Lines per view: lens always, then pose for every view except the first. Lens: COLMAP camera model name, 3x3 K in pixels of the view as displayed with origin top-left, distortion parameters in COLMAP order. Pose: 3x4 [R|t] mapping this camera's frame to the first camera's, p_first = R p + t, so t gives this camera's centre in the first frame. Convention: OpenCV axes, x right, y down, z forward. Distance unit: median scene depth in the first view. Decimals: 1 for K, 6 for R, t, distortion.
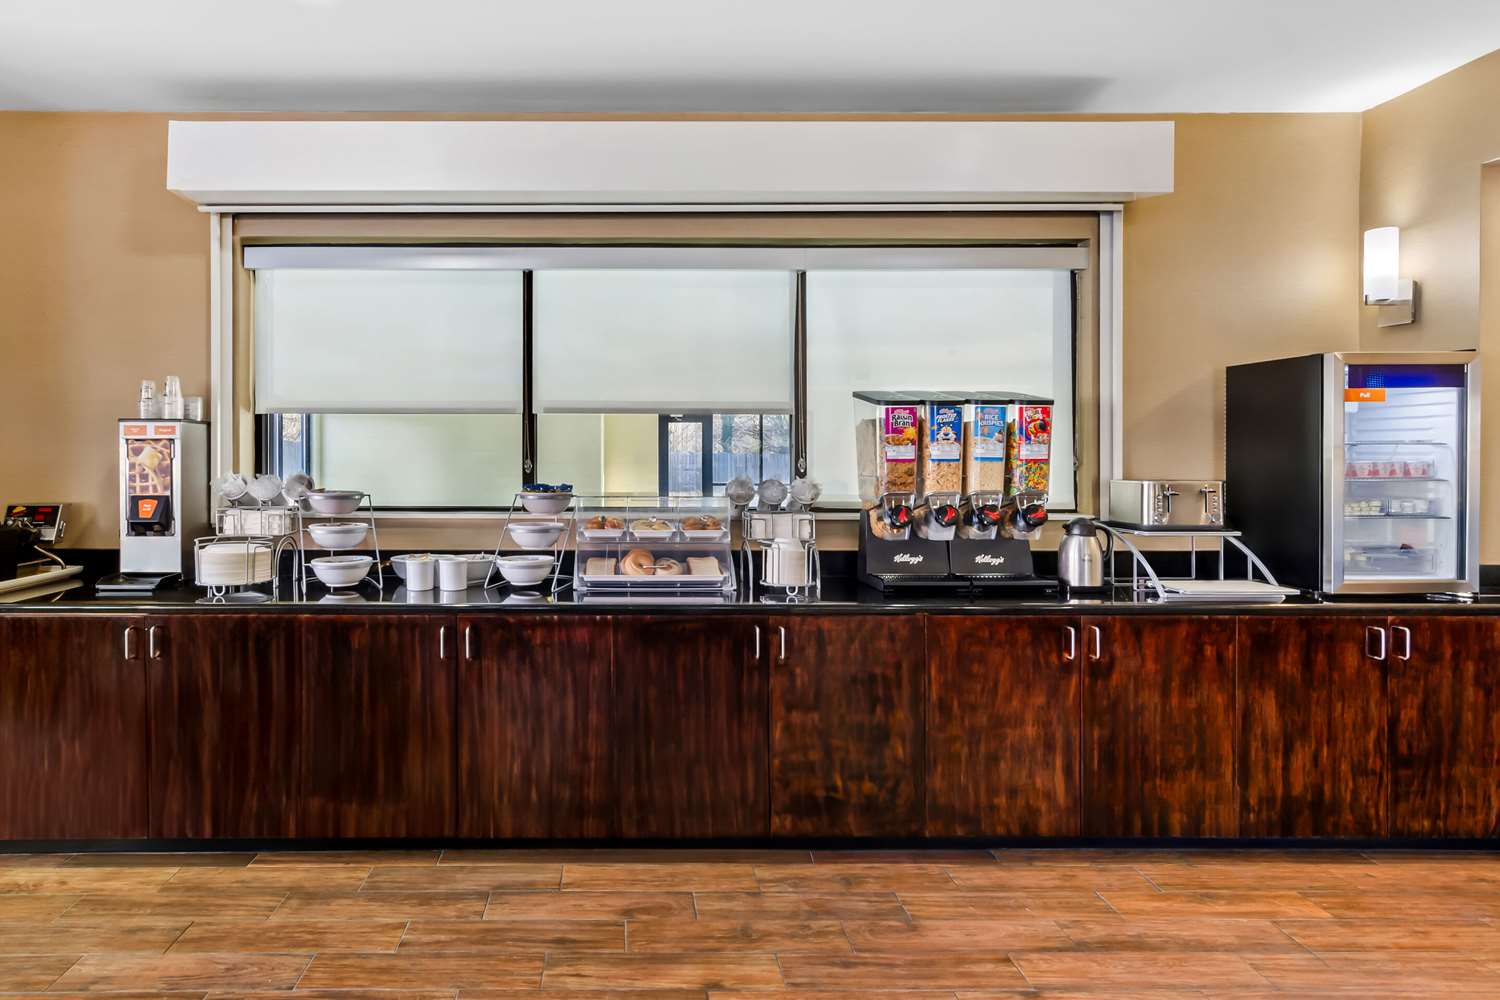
lens RADIAL K [[808.2, 0, 613.1], [0, 808.2, 460.4], [0, 0, 1]] dist [0.002512, -0.000302]
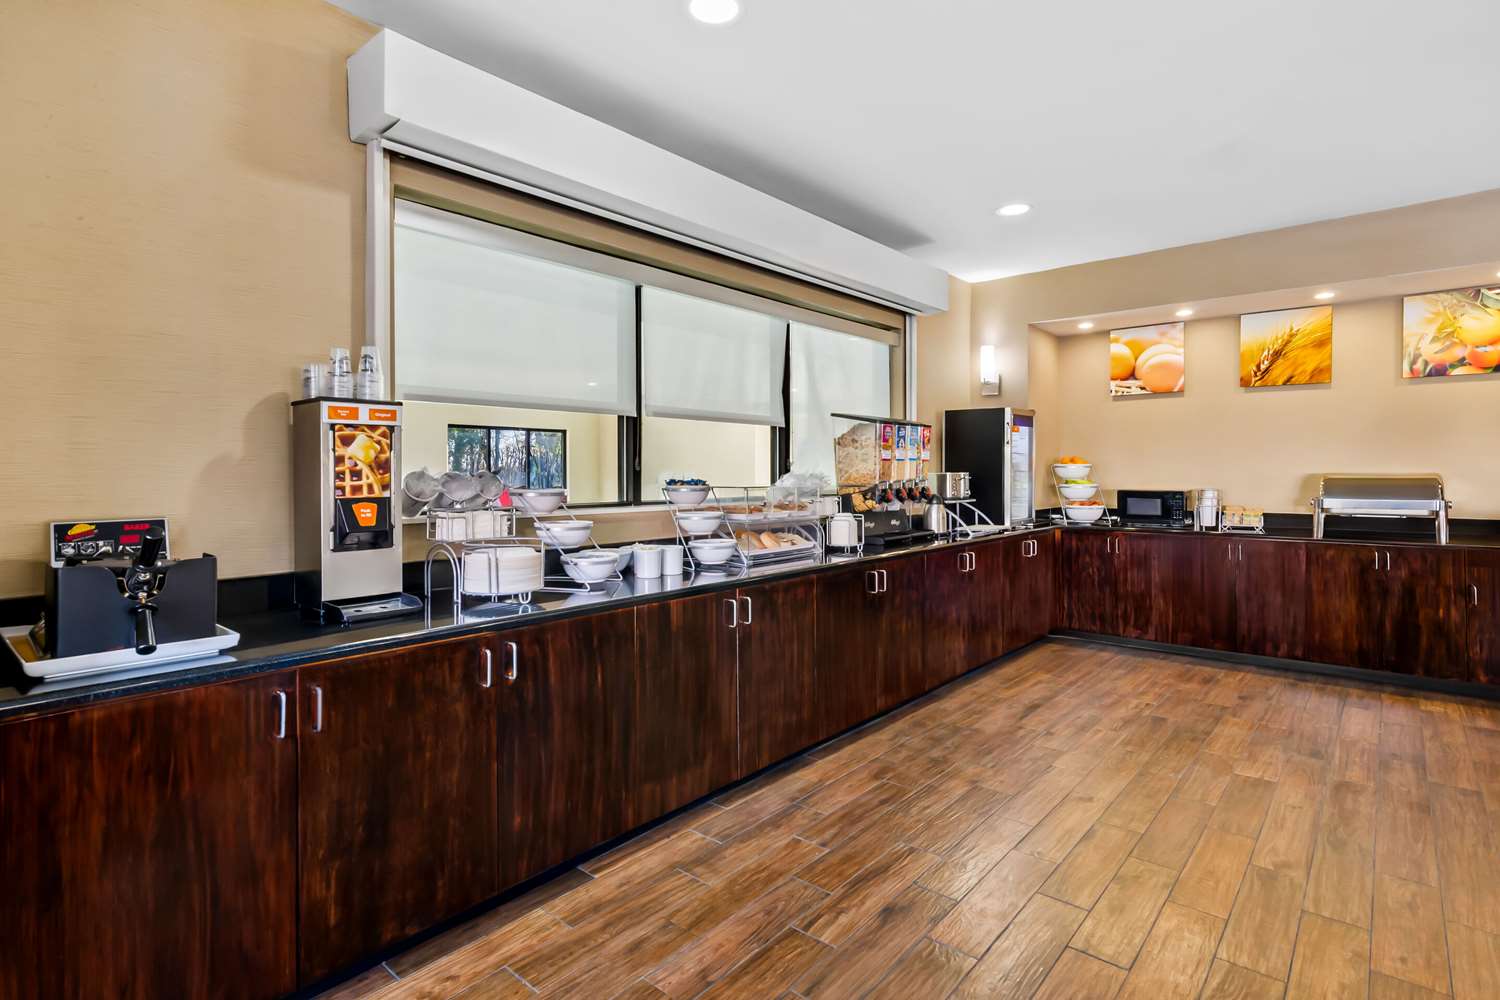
lens RADIAL K [[757.9, 0, 752.0], [0, 757.9, 473.6], [0, 0, 1]] dist [0.002757, 0.001499]
pose [[0.650219, -0.005973, 0.759723, -0.949734], [0.005302, 0.999980, 0.003324, 0.021121], [-0.759728, 0.001867, 0.650238, 0.258924]]
